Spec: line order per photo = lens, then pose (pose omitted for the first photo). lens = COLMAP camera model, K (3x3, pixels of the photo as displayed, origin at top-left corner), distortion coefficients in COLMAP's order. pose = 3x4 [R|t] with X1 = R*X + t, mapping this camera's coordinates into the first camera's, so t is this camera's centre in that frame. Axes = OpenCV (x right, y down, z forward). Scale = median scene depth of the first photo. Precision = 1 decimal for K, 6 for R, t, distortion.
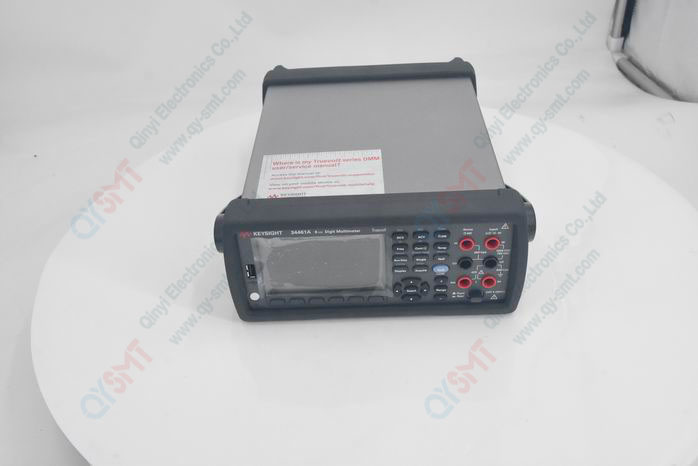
lens RADIAL K [[648.3, 0, 349.0], [0, 648.3, 233.0], [0, 0, 1]] dist [-0.007005, -0.003305]
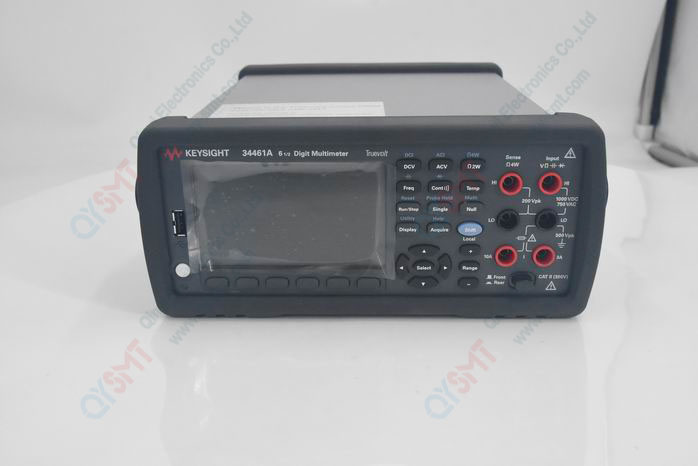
lens RADIAL K [[648.3, 0, 349.0], [0, 648.3, 233.0], [0, 0, 1]] dist [-0.007005, -0.003305]
pose [[0.998991, 0.044440, -0.006459, 0.024754], [-0.044486, 0.959699, -0.277486, 0.243419], [-0.006133, 0.277494, 0.960708, 0.375679]]
